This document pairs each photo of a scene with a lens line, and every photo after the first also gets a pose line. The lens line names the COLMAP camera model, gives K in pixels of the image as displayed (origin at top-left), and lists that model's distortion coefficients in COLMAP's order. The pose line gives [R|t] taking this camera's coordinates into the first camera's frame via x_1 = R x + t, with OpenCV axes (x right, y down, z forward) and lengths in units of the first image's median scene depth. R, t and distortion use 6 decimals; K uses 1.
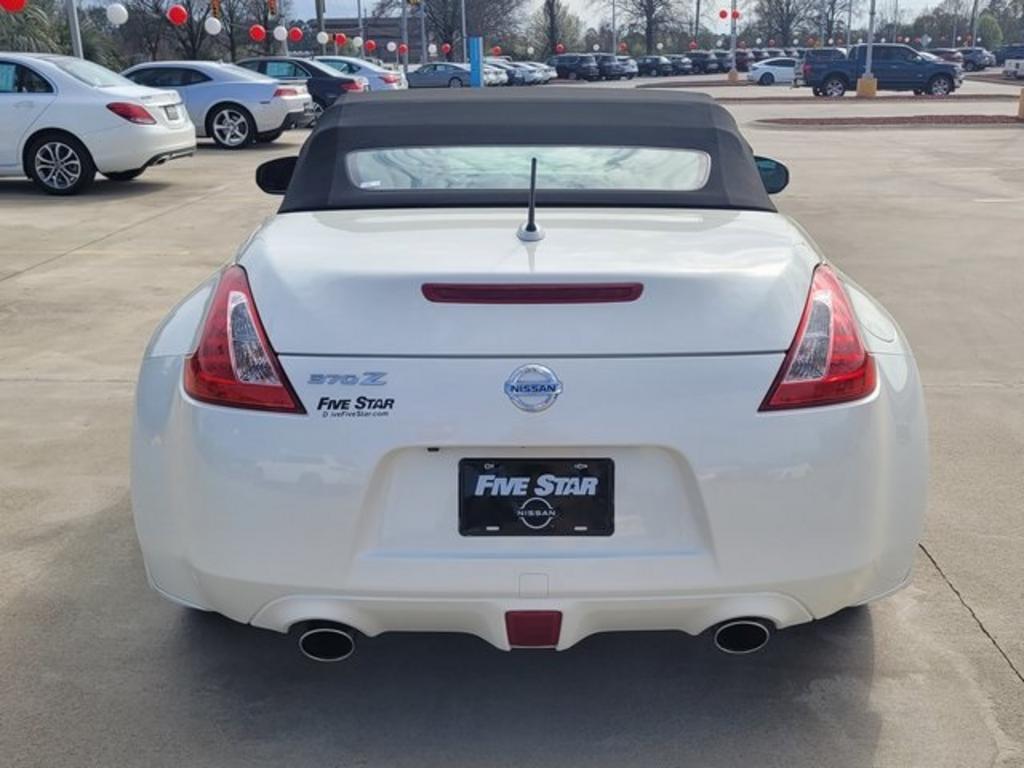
lens RADIAL K [[1084.7, 0, 544.0], [0, 1084.7, 384.5], [0, 0, 1]] dist [0.033259, 0.002132]
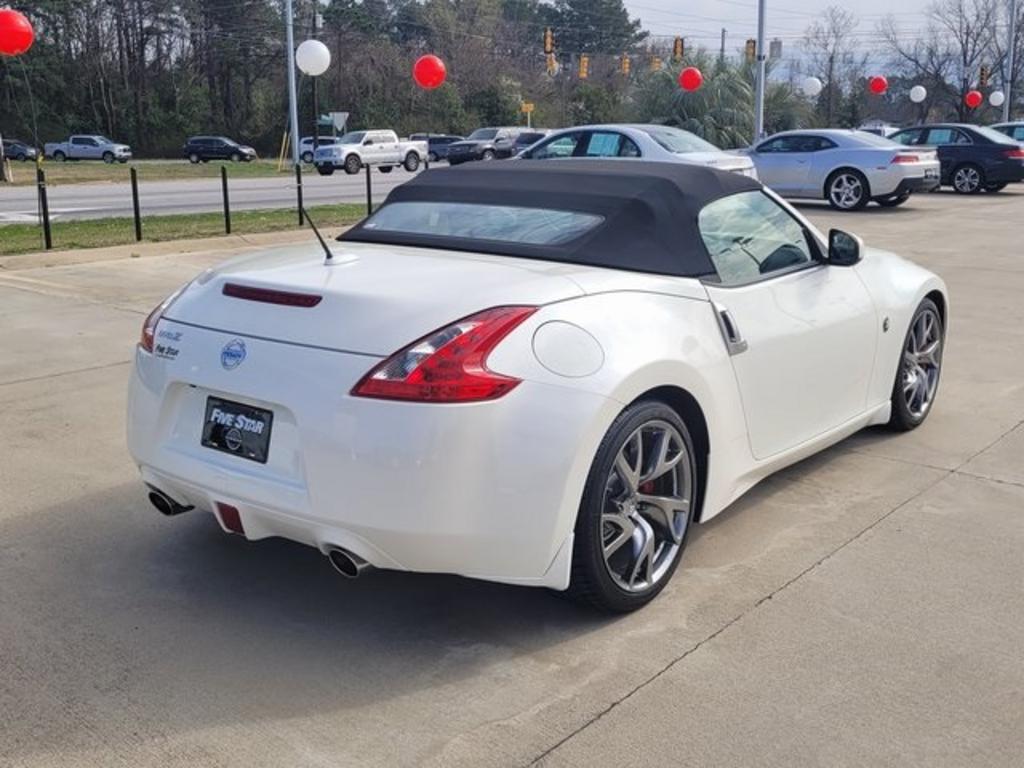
lens RADIAL K [[1084.7, 0, 544.0], [0, 1084.7, 384.5], [0, 0, 1]] dist [0.033259, 0.002132]
pose [[0.785575, 0.143473, -0.601903, 0.775777], [-0.176618, 0.984271, 0.004102, -0.023820], [0.593024, 0.103084, 0.798559, 0.030982]]
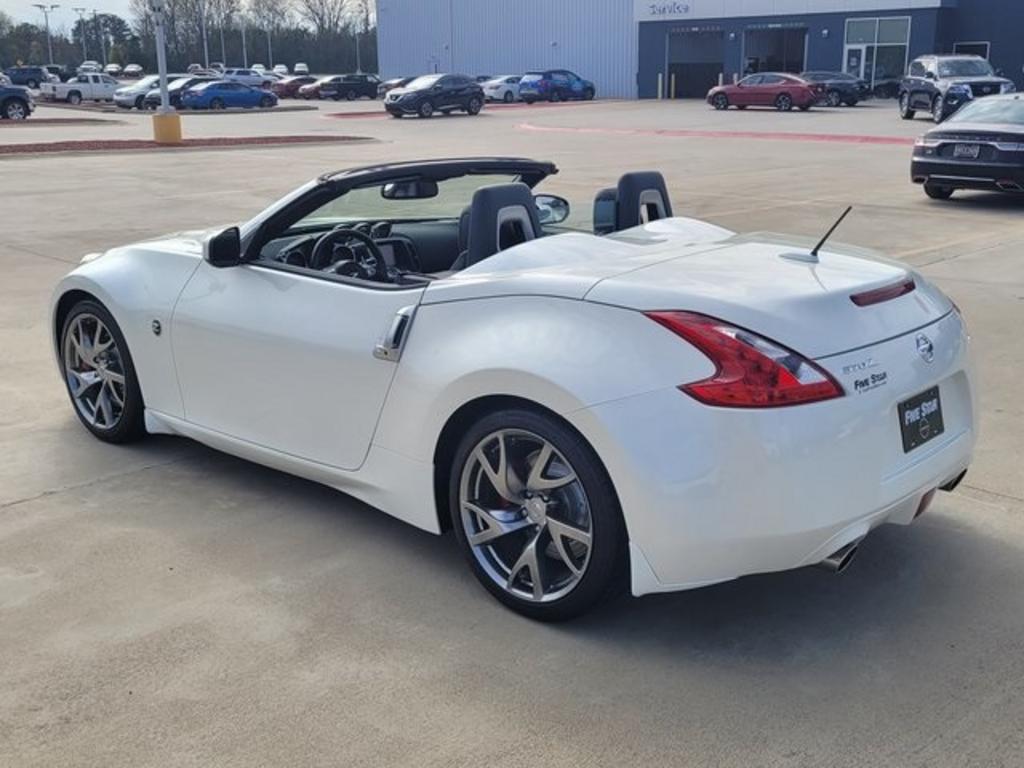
lens RADIAL K [[1075.6, 0, 512.0], [0, 1075.6, 384.0], [0, 0, 1]] dist [0.019379, 0.024702]
pose [[0.686349, -0.193196, 0.701143, -0.951024], [0.203813, 0.976535, 0.069566, -0.110324], [-0.698130, 0.095155, 0.709619, 0.192913]]
